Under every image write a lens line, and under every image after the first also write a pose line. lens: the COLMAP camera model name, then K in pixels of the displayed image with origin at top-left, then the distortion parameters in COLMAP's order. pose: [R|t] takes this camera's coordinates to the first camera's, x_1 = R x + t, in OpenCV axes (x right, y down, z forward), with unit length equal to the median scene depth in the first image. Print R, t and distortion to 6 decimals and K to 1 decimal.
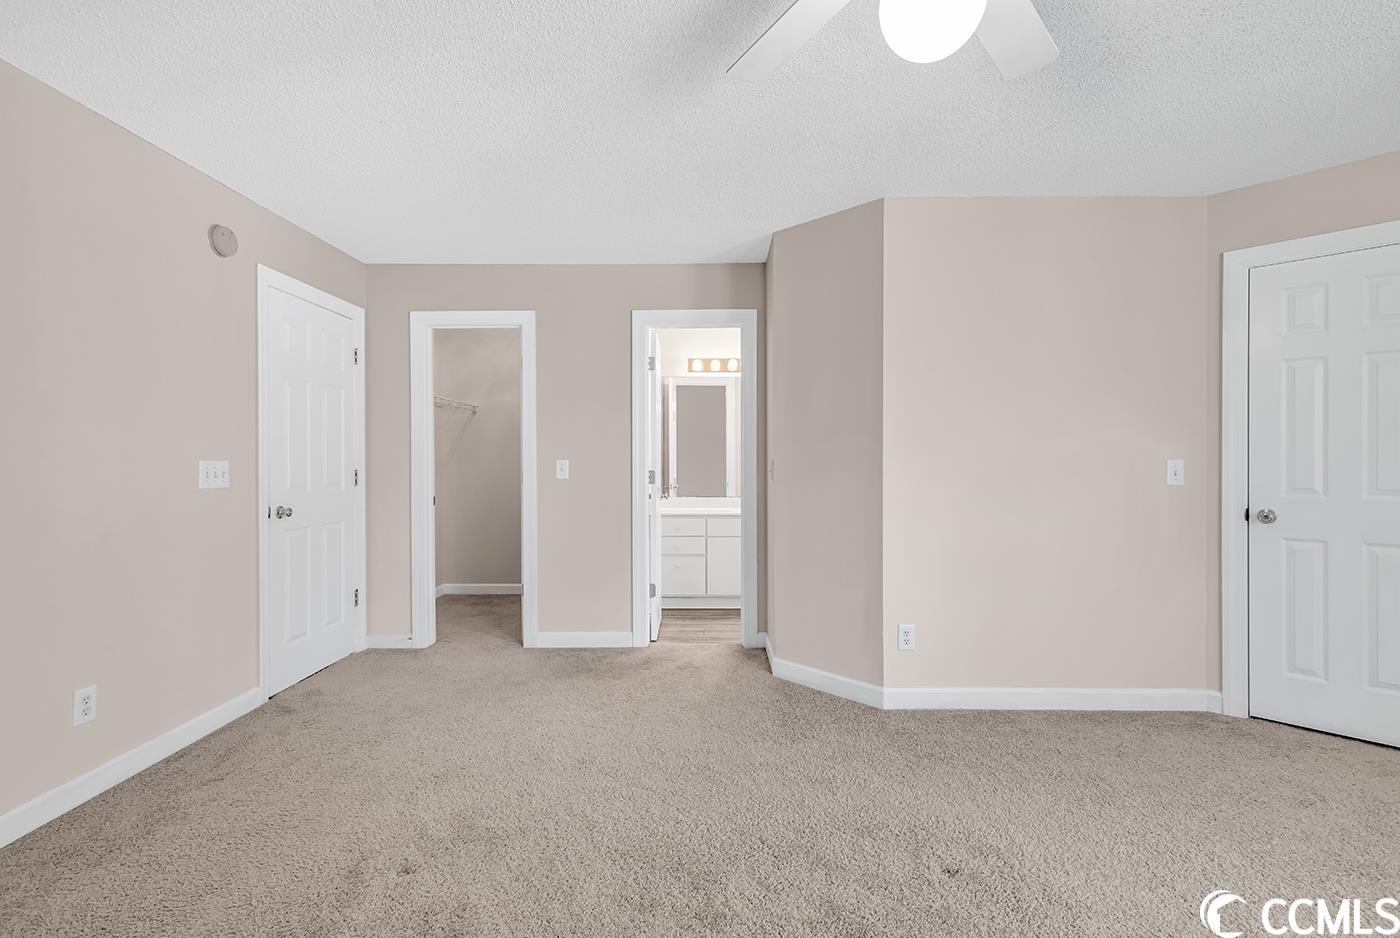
lens RADIAL K [[631.4, 0, 705.5], [0, 631.4, 468.3], [0, 0, 1]] dist [0.010460, -0.002845]
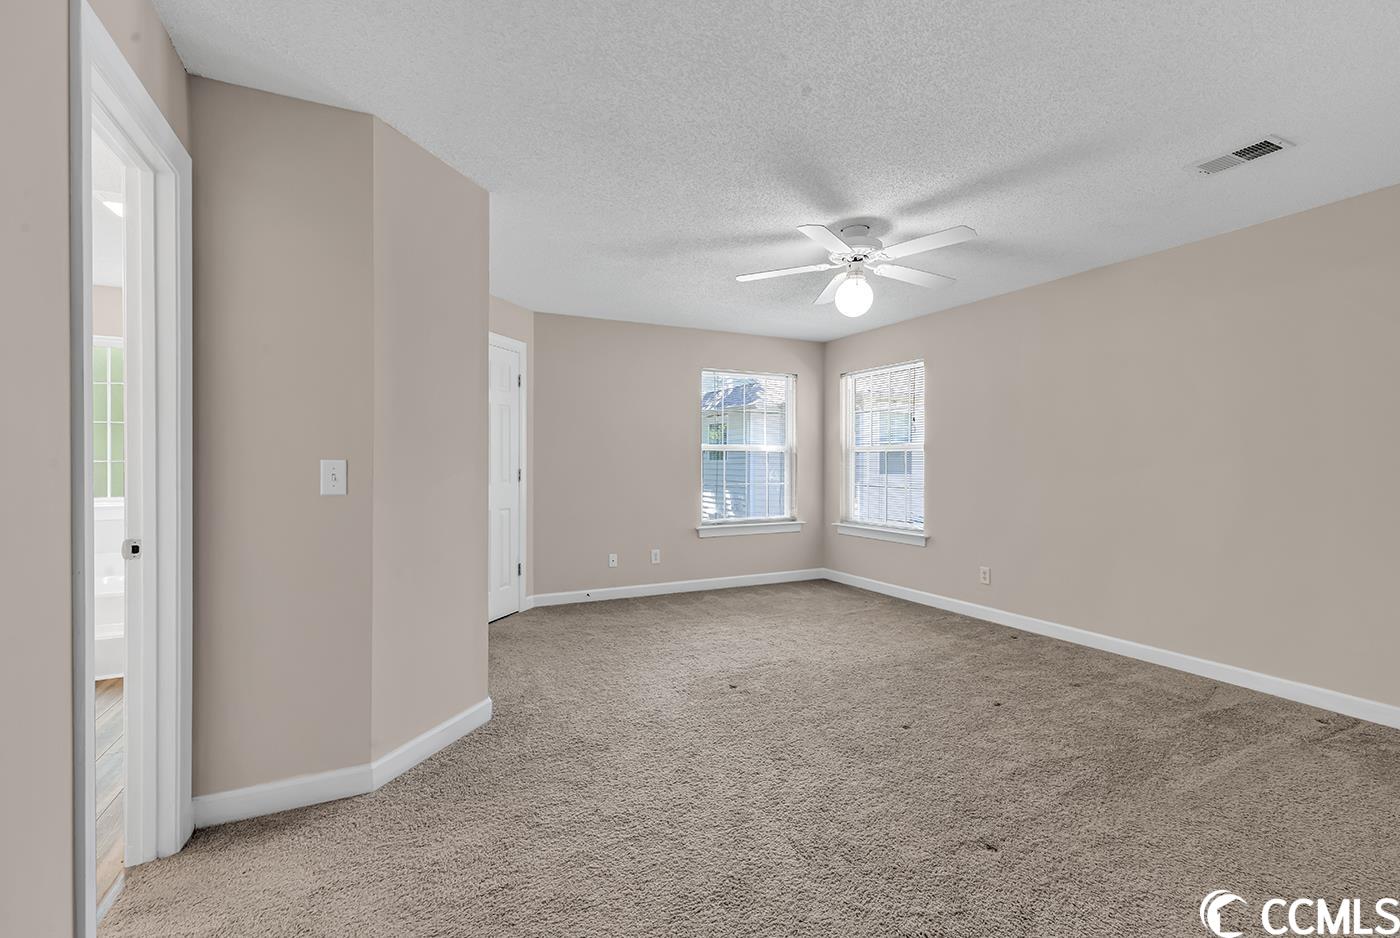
lens RADIAL K [[631.4, 0, 698.1], [0, 631.4, 463.6], [0, 0, 1]] dist [0.010460, -0.002845]
pose [[-0.463107, 0.003314, 0.886296, -0.710705], [0.008583, 0.999963, 0.000746, -0.008642], [-0.886261, 0.007953, -0.463119, 1.144301]]
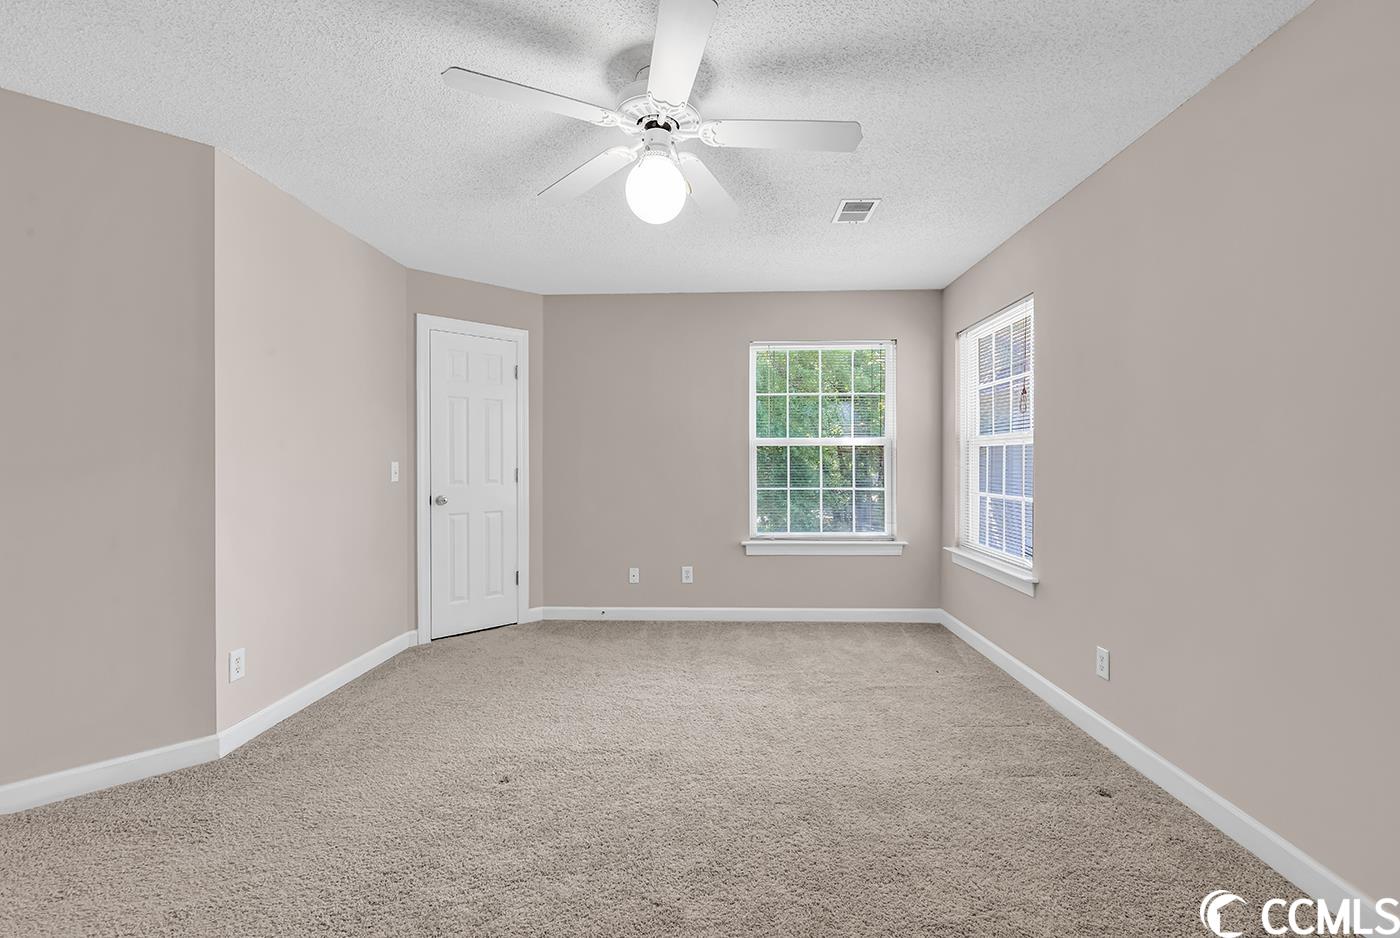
lens RADIAL K [[624.7, 0, 705.6], [0, 624.7, 470.0], [0, 0, 1]] dist [0.008252, -0.001549]
pose [[0.013534, -0.010121, 0.999857, -0.525039], [0.007984, 0.999918, 0.010013, -0.005079], [-0.999877, 0.007848, 0.013613, 0.334468]]
